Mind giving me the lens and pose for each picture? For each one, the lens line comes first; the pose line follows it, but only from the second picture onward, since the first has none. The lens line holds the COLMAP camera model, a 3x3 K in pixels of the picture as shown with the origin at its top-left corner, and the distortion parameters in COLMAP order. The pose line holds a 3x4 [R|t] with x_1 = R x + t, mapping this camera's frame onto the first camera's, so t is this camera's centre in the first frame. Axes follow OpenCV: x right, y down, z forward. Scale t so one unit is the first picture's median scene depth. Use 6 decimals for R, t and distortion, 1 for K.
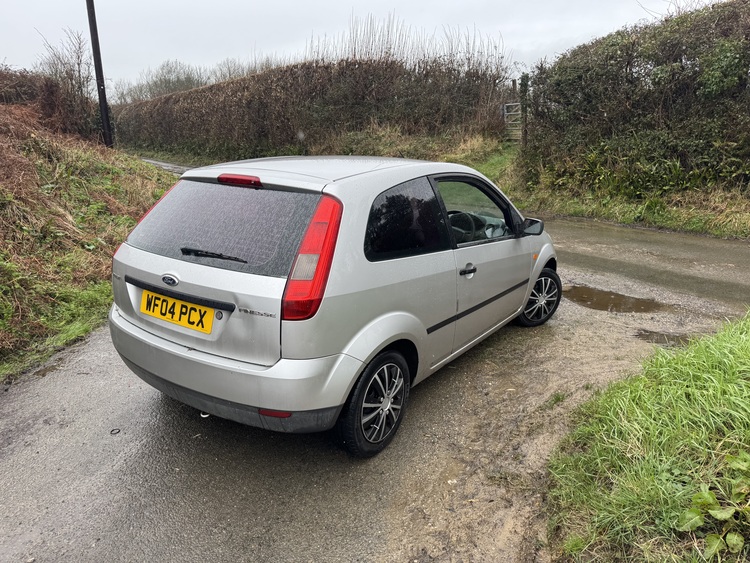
lens RADIAL K [[530.1, 0, 371.6], [0, 530.1, 279.7], [0, 0, 1]] dist [0.022313, -0.039050]
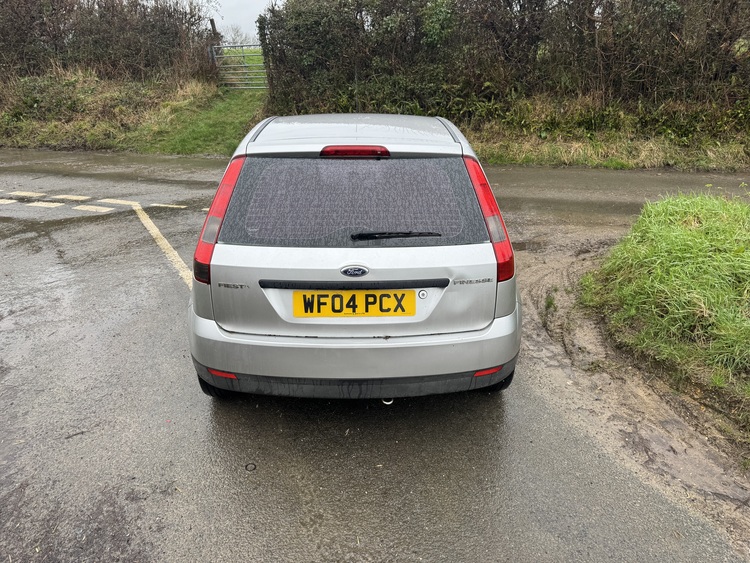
lens RADIAL K [[530.1, 0, 371.7], [0, 530.1, 281.7], [0, 0, 1]] dist [0.022313, -0.039050]
pose [[0.808411, -0.220826, 0.545625, -0.794882], [0.162335, 0.974653, 0.153944, -0.107515], [-0.565790, -0.035876, 0.823768, 0.227340]]
